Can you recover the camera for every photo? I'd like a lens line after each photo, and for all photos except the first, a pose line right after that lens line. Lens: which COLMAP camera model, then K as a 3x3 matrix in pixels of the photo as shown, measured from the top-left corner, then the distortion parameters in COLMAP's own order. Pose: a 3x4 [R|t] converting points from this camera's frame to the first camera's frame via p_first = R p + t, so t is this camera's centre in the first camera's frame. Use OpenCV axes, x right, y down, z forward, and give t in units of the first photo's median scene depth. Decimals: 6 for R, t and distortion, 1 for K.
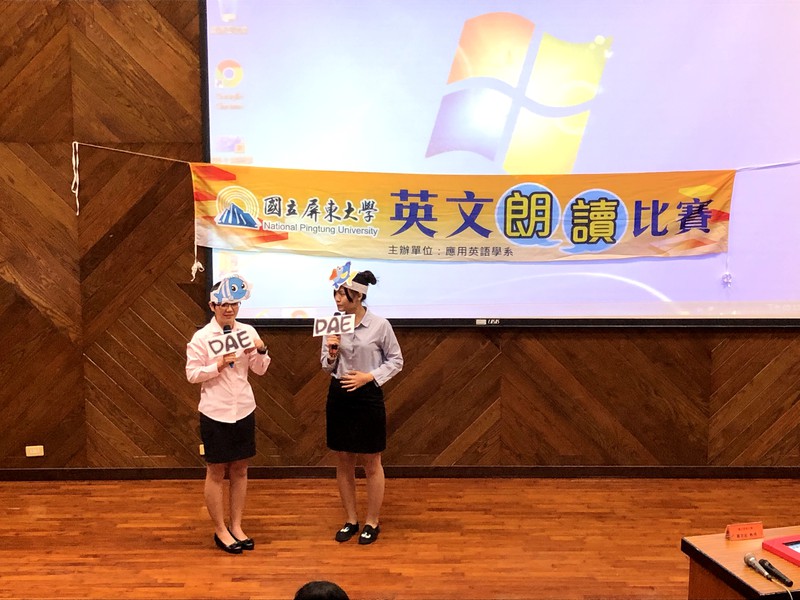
lens RADIAL K [[1395.8, 0, 381.8], [0, 1395.8, 307.2], [0, 0, 1]] dist [0.138027, 0.000000]
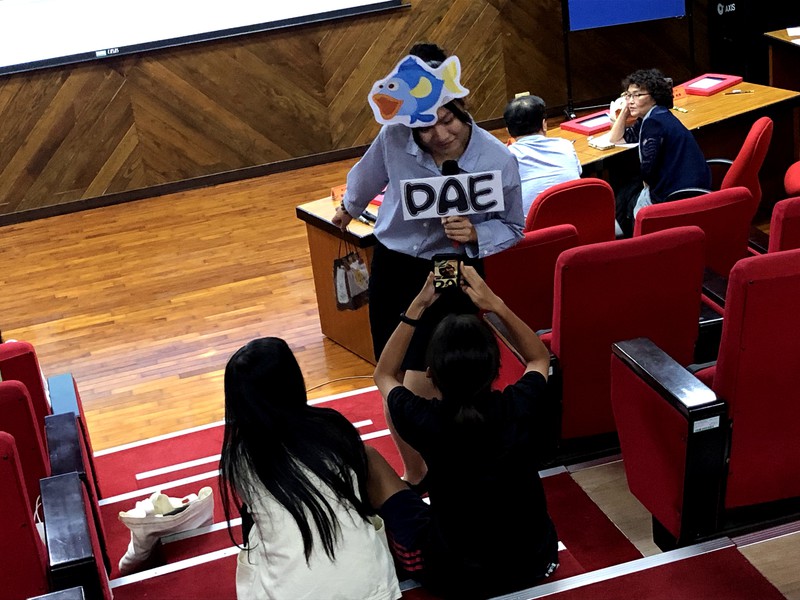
lens RADIAL K [[1395.8, 0, 397.8], [0, 1395.8, 306.7], [0, 0, 1]] dist [0.138027, 0.000000]
pose [[0.956161, -0.209461, 0.204651, 0.029538], [0.168073, 0.964810, 0.202222, 0.017884], [-0.239807, -0.158960, 0.957718, -0.086447]]
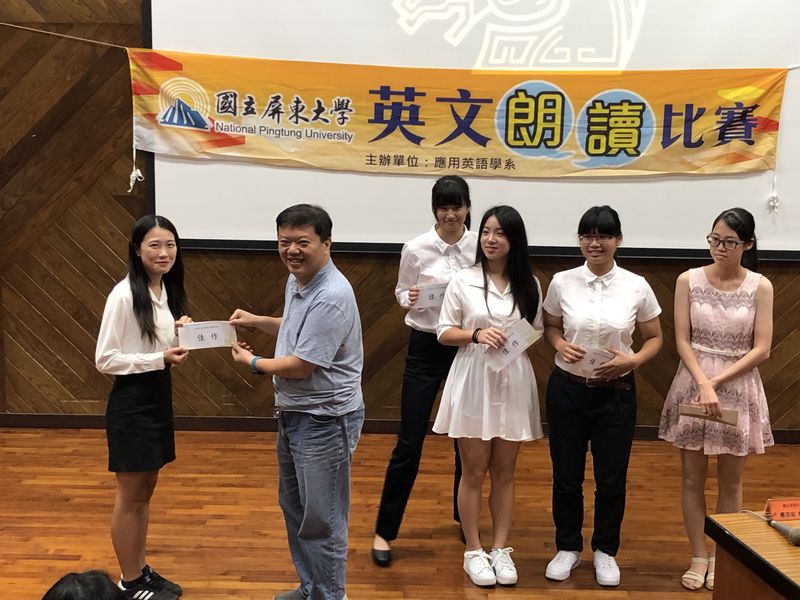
lens RADIAL K [[1338.8, 0, 401.0], [0, 1338.8, 298.9], [0, 0, 1]] dist [0.091651, 0.000000]
pose [[0.999456, 0.021885, -0.024688, 0.047604], [-0.021548, 0.999672, 0.013817, 0.030581], [0.024982, -0.013278, 0.999600, 0.203613]]
